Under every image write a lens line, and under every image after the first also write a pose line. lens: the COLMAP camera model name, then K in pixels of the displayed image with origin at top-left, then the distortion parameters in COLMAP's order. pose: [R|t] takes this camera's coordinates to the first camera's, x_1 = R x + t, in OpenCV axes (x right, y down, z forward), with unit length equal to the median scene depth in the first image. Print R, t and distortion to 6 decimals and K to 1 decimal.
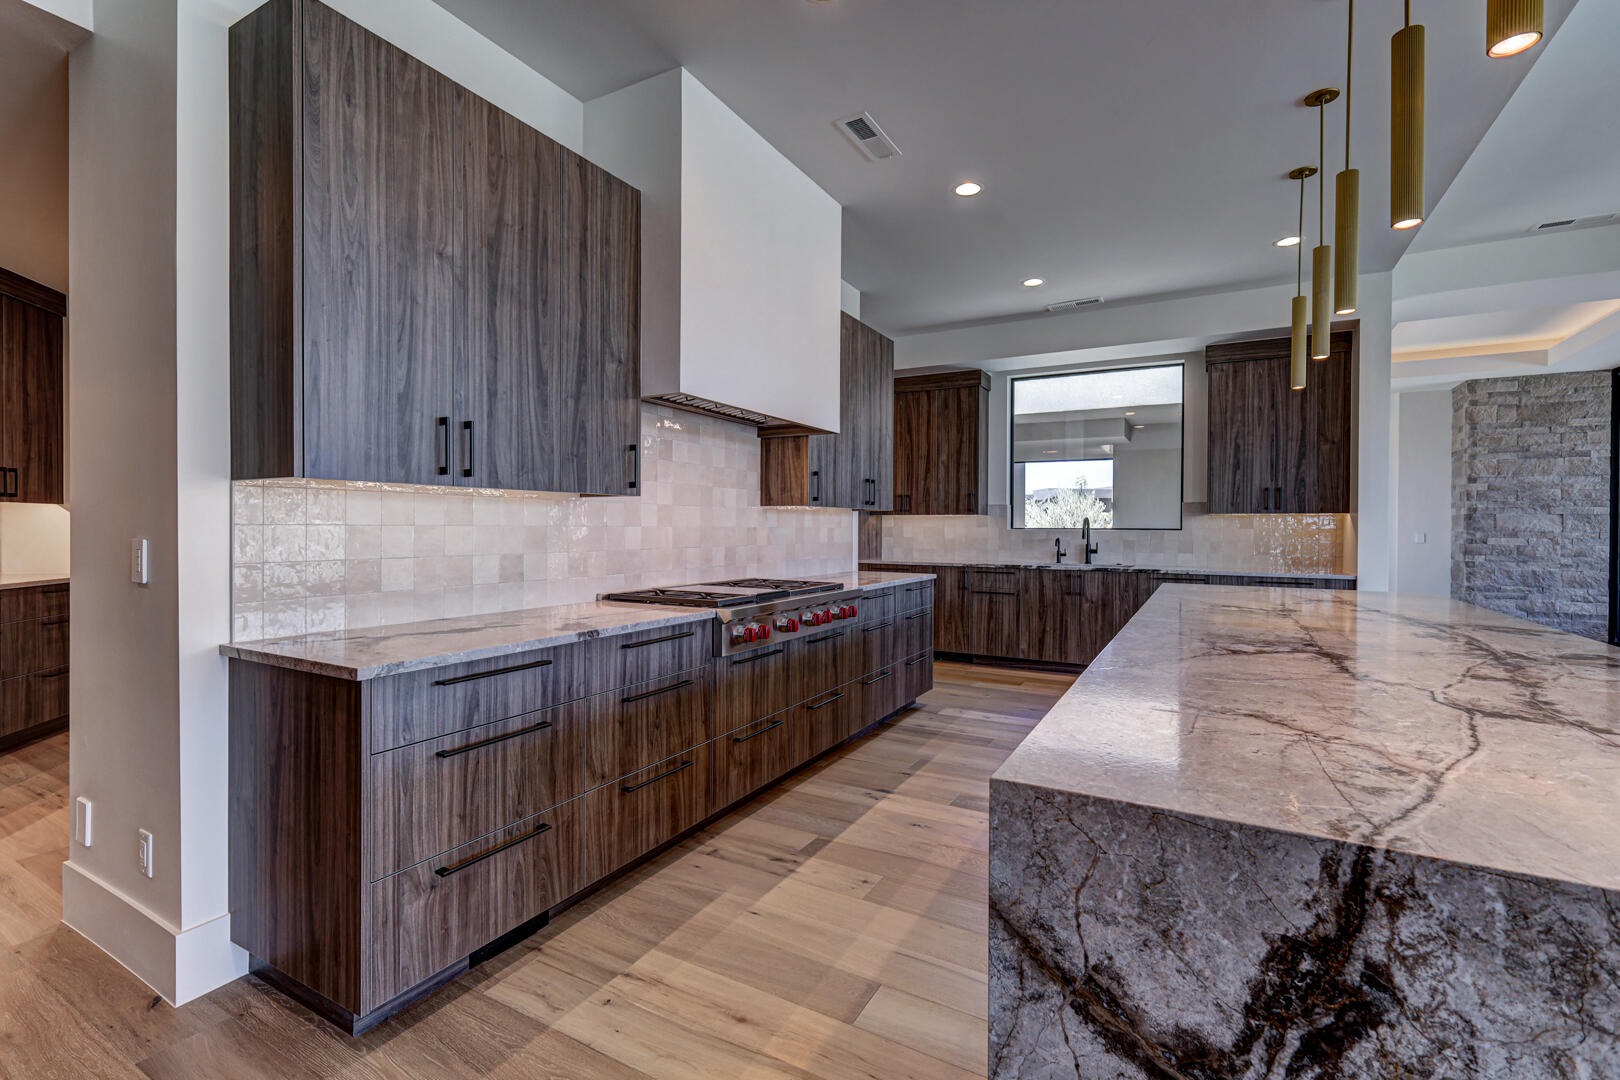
lens RADIAL K [[698.6, 0, 797.2], [0, 698.6, 531.2], [0, 0, 1]] dist [0.000283, 0.000549]
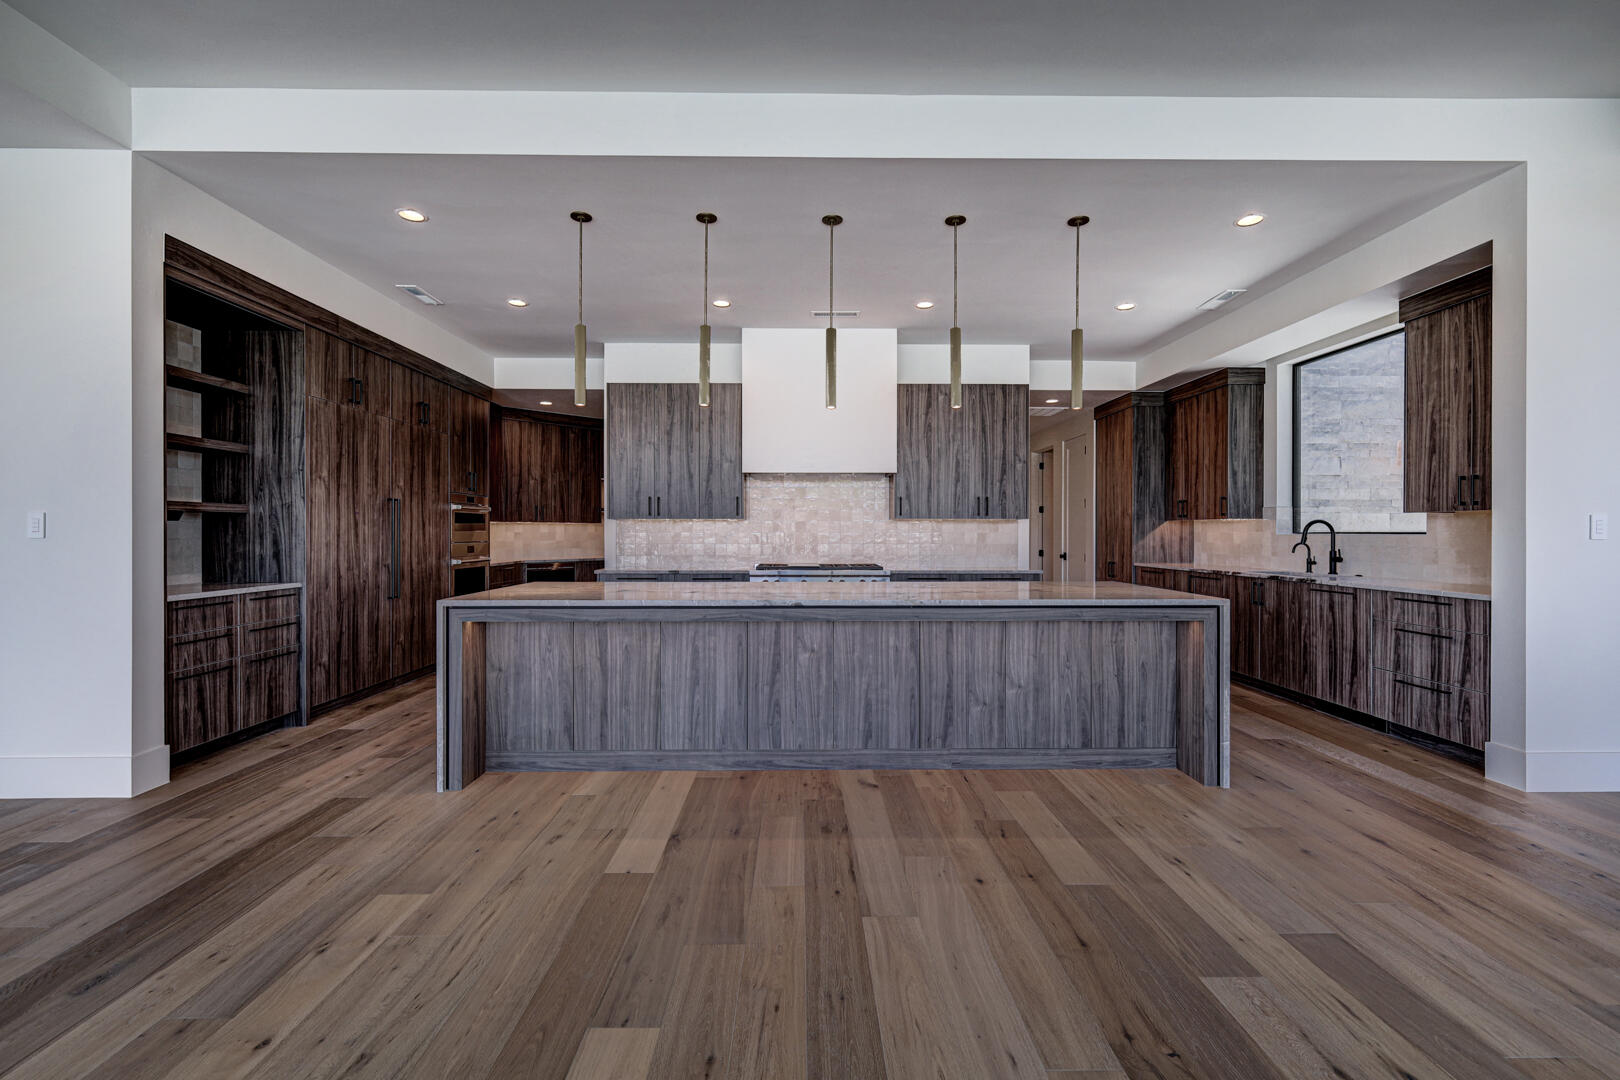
lens RADIAL K [[698.6, 0, 810.0], [0, 698.6, 535.9], [0, 0, 1]] dist [0.000283, 0.000549]
pose [[0.512000, -0.002530, -0.858982, 1.420969], [-0.002819, 0.999985, -0.004626, 0.010447], [0.858981, 0.004790, 0.511985, 0.030606]]
